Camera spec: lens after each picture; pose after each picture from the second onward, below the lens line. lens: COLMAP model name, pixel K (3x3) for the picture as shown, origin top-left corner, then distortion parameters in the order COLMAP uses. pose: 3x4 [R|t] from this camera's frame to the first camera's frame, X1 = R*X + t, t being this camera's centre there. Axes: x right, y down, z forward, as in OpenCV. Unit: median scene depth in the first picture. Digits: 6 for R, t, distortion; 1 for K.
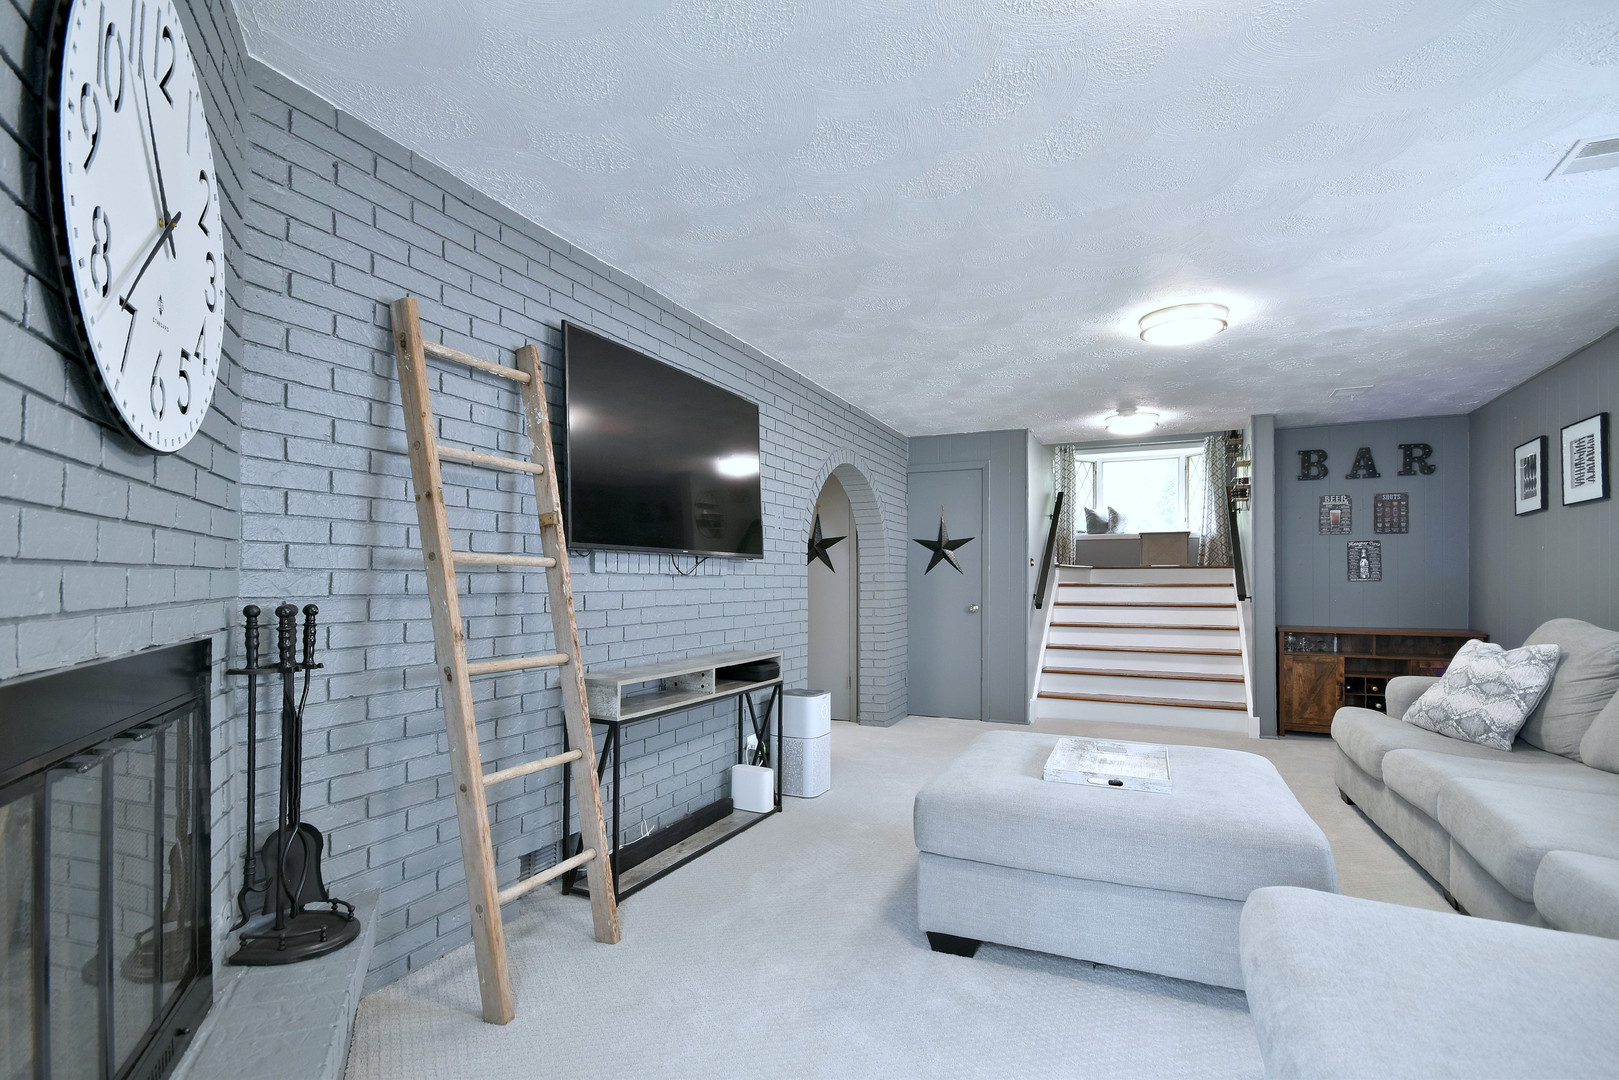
lens RADIAL K [[759.3, 0, 805.1], [0, 759.3, 576.2], [0, 0, 1]] dist [0.015406, 0.000107]
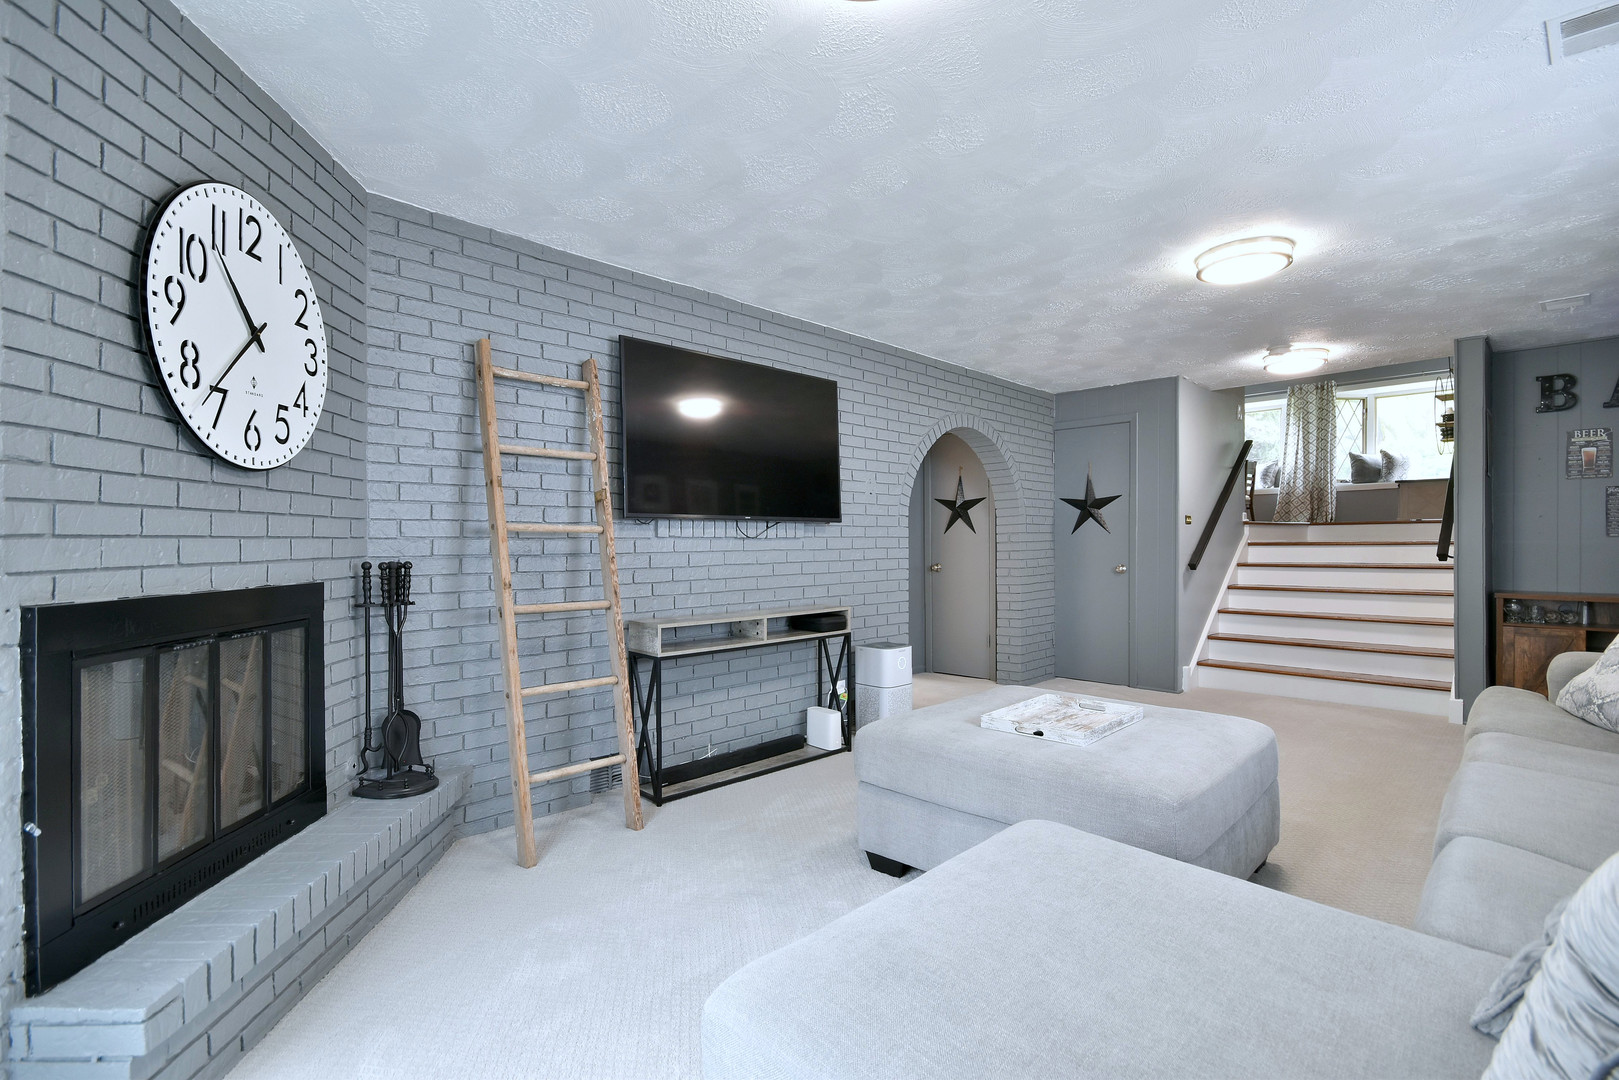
lens RADIAL K [[763.4, 0, 813.0], [0, 763.4, 547.3], [0, 0, 1]] dist [0.011105, -0.000325]
pose [[0.938942, -0.005839, -0.344026, 0.209234], [0.010306, 0.999885, 0.011158, 0.000573], [0.343921, -0.014023, 0.938894, -0.038298]]
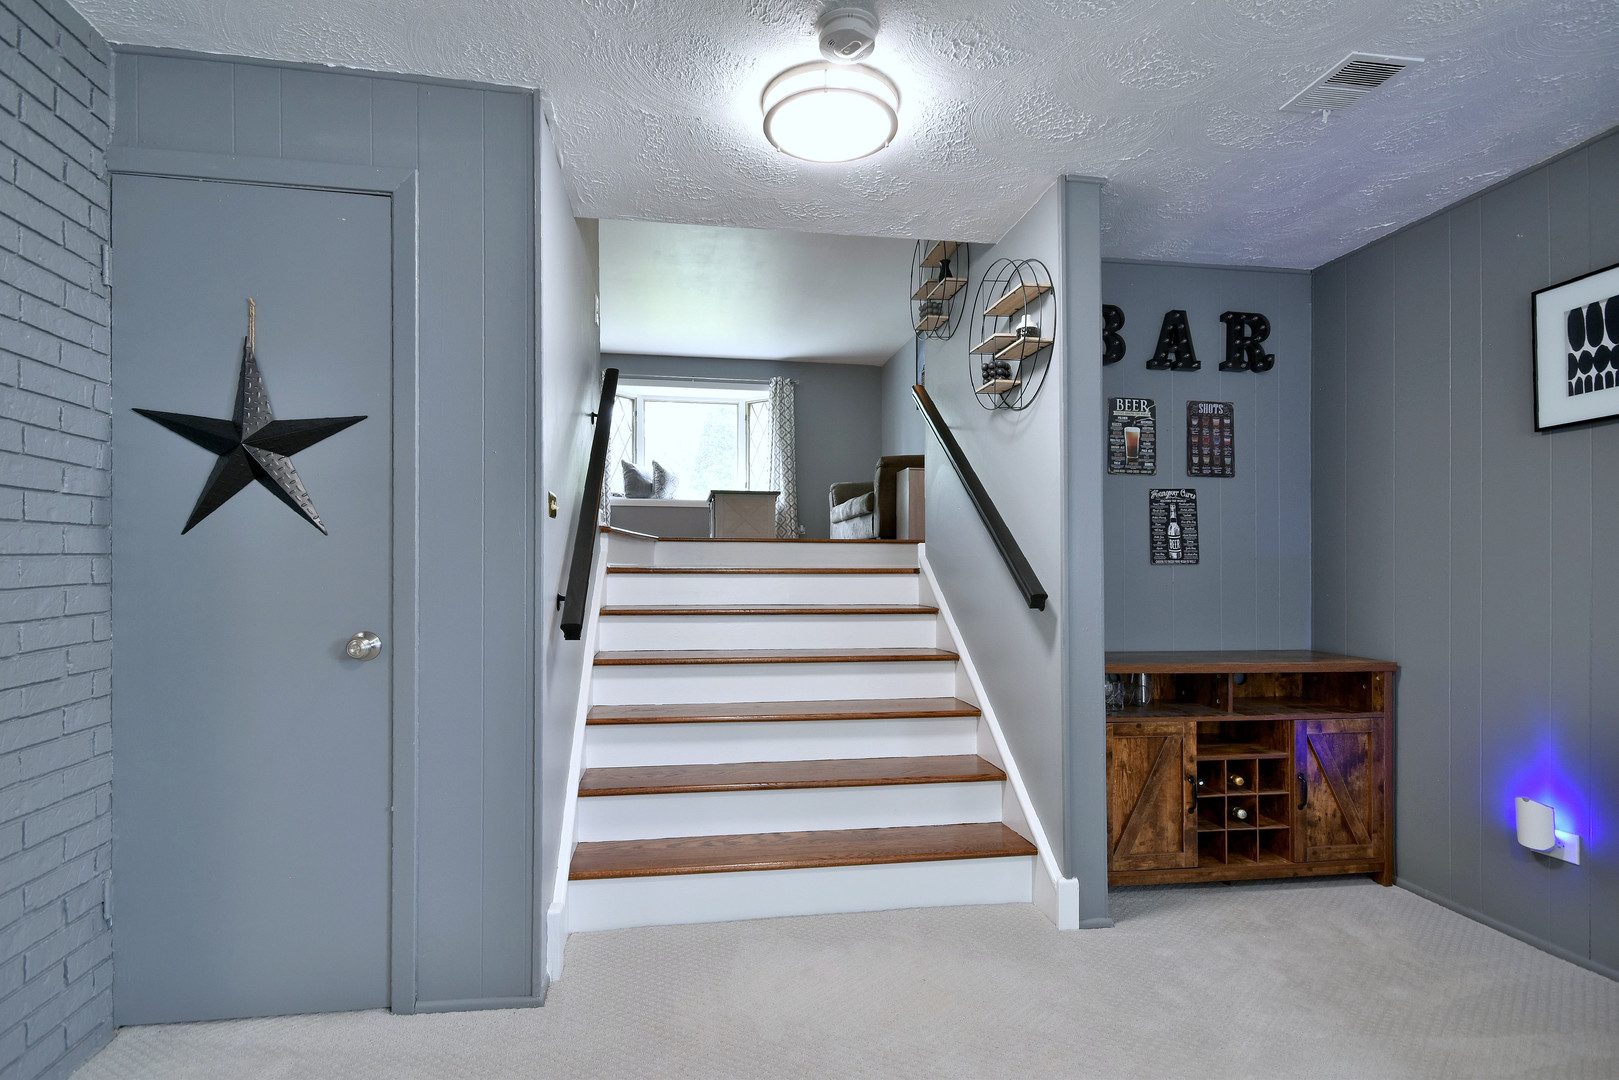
lens RADIAL K [[741.9, 0, 770.5], [0, 741.9, 602.0], [0, 0, 1]] dist [0.000860, 0.000080]
pose [[0.835177, -0.021457, 0.549562, 0.214687], [-0.008991, 0.998572, 0.052652, 0.008076], [-0.549907, -0.048915, 0.833792, 0.728943]]
